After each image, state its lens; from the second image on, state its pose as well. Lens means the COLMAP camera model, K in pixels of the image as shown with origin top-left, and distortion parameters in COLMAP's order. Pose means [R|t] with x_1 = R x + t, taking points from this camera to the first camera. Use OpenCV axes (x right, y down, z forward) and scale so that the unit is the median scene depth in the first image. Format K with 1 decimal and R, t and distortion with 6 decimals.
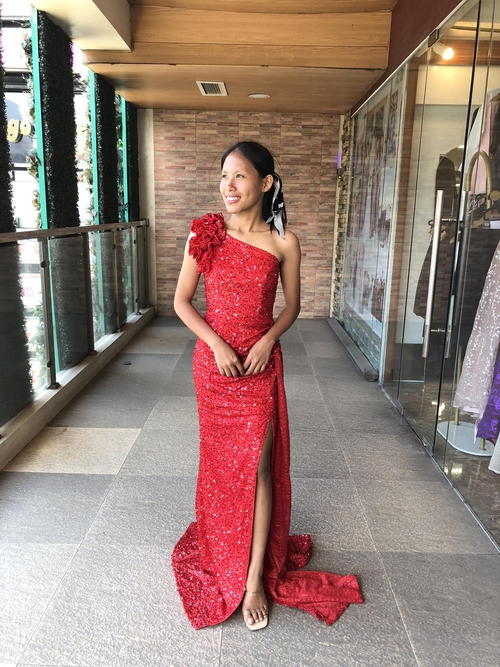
lens RADIAL K [[547.0, 0, 255.8], [0, 547.0, 336.7], [0, 0, 1]] dist [0.024828, -0.037332]
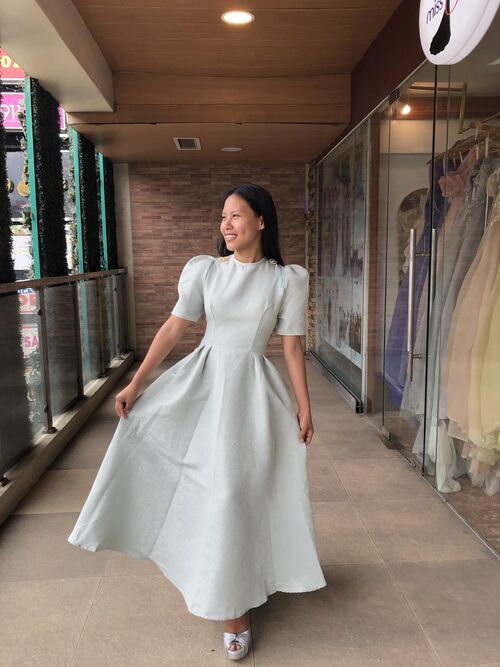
lens RADIAL K [[547.0, 0, 252.8], [0, 547.0, 331.5], [0, 0, 1]] dist [0.024828, -0.037332]
pose [[0.997155, -0.045352, 0.060208, -0.035120], [0.050526, 0.994892, -0.087395, 0.011206], [-0.055937, 0.090189, 0.994353, -0.036657]]
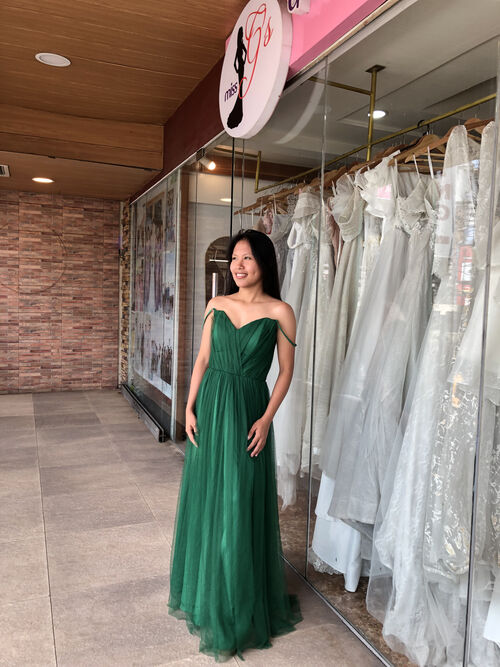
lens RADIAL K [[547.0, 0, 264.0], [0, 547.0, 332.5], [0, 0, 1]] dist [0.024828, -0.037332]
pose [[0.915026, -0.022692, 0.402756, -0.039476], [0.079662, 0.988920, -0.125268, 0.020271], [-0.395450, 0.146708, 0.906695, -0.092899]]
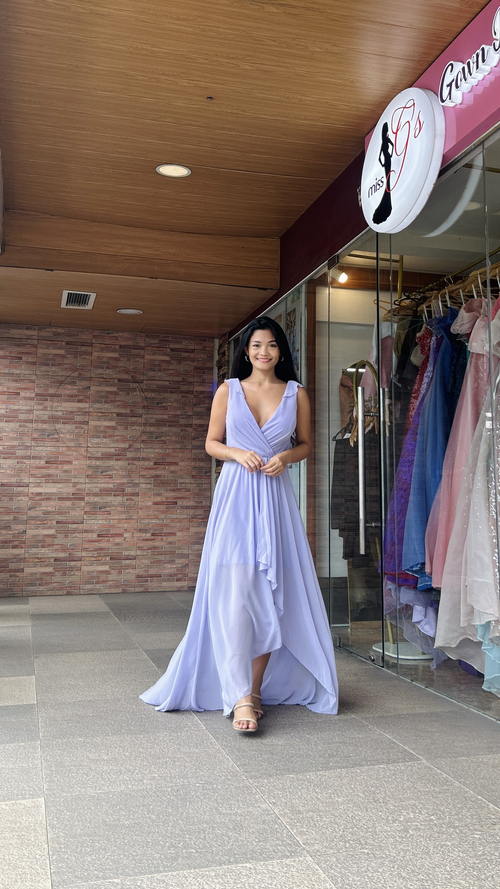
lens RADIAL K [[839.9, 0, 303.0], [0, 839.9, 355.7], [0, 0, 1]] dist [0.065905, 0.000000]
pose [[0.949200, 0.033156, 0.312922, -0.161880], [0.089483, 0.924938, -0.369436, 0.154468], [-0.301682, 0.378670, 0.874984, -0.238972]]
